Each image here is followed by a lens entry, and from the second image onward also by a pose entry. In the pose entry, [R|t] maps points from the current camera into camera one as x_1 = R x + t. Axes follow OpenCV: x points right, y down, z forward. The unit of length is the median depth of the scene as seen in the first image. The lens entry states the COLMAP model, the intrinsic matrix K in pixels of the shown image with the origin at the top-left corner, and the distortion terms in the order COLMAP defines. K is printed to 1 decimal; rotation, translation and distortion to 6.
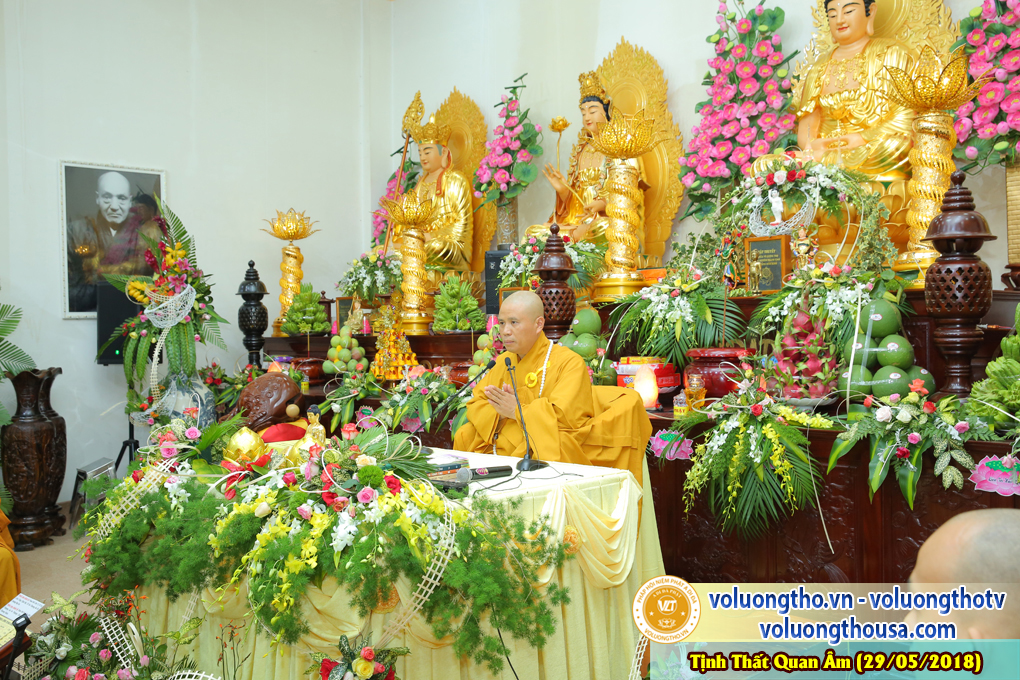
lens RADIAL K [[961.8, 0, 504.0], [0, 961.8, 339.7], [0, 0, 1]] dist [0.016581, 0.000000]
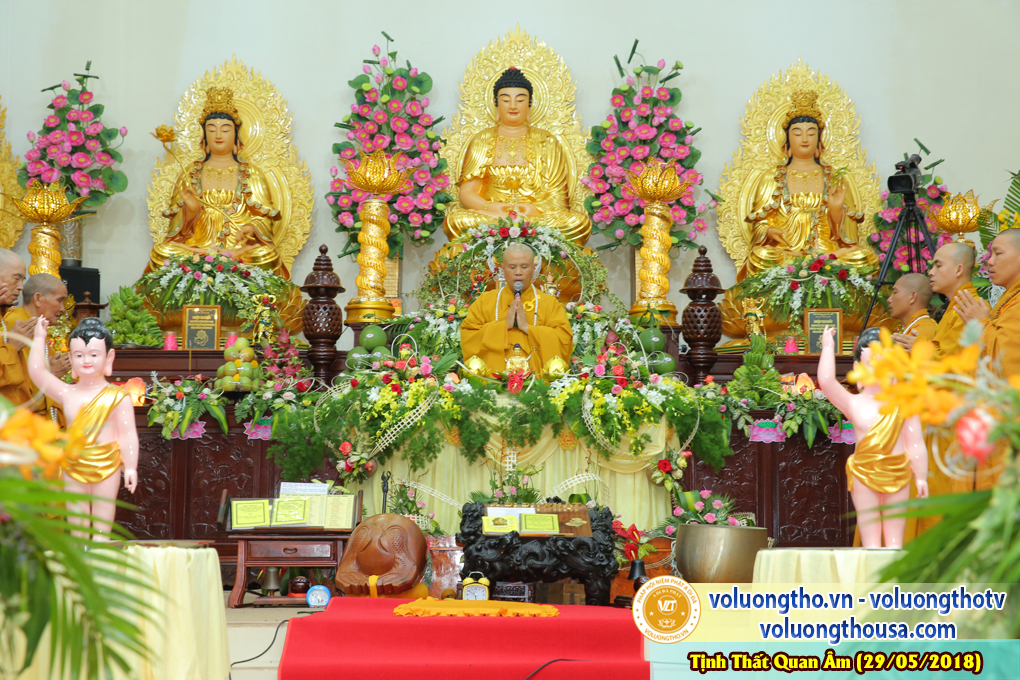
lens RADIAL K [[2073.9, 0, 508.9], [0, 2073.9, 339.8], [0, 0, 1]] dist [0.168749, 0.000000]
pose [[0.664484, 0.102453, 0.740246, -1.608930], [-0.006434, 0.991305, -0.131426, 0.302879], [-0.747274, 0.082568, 0.659366, -0.682379]]
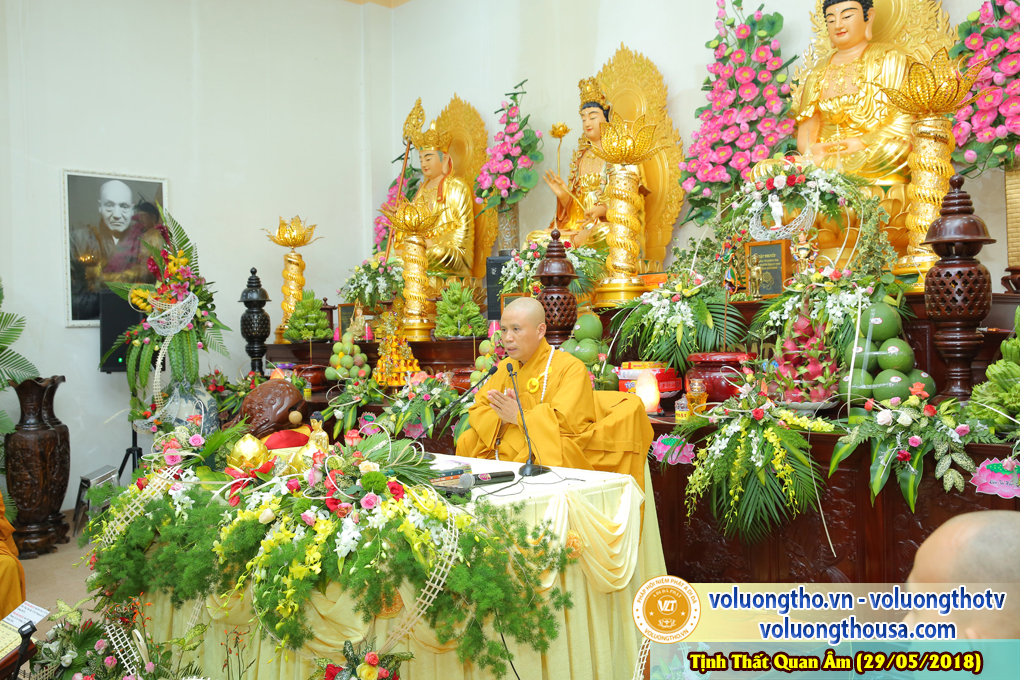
lens RADIAL K [[961.8, 0, 504.3], [0, 961.8, 340.2], [0, 0, 1]] dist [0.016581, 0.000000]
pose [[0.999981, -0.005908, -0.001656, 0.000159], [0.005900, 0.999970, -0.005060, -0.000415], [0.001686, 0.005050, 0.999986, -0.003290]]
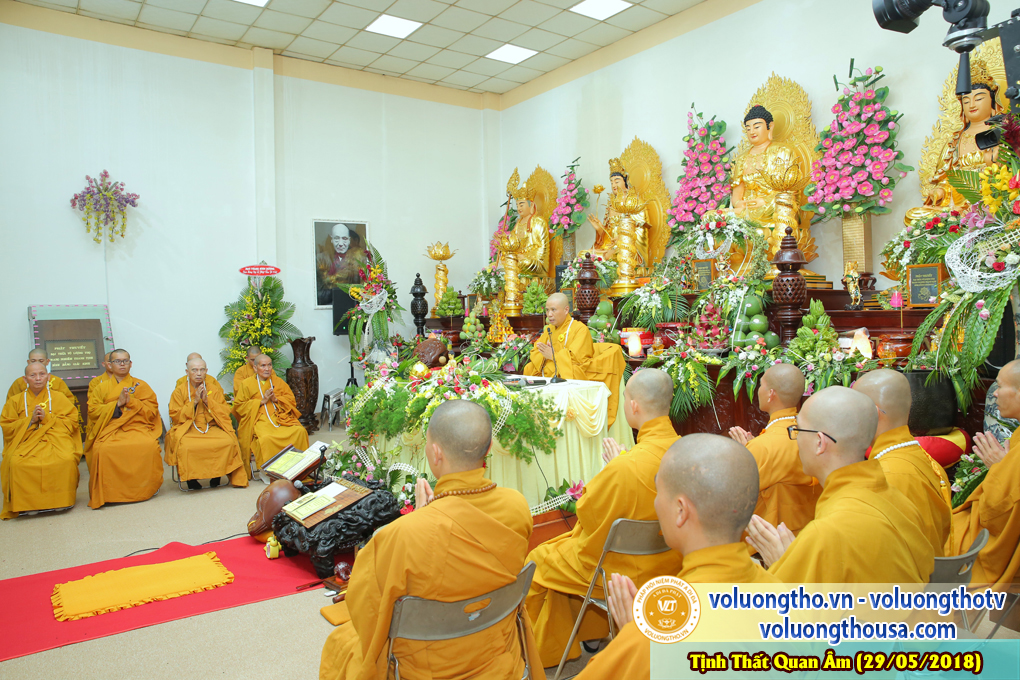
lens RADIAL K [[693.5, 0, 512.6], [0, 693.5, 346.8], [0, 0, 1]] dist [-0.057009, 0.000332]
pose [[0.993091, -0.003385, -0.117296, 0.070065], [0.008032, 0.999200, 0.039170, 0.000973], [0.117069, -0.039842, 0.992324, -0.300986]]
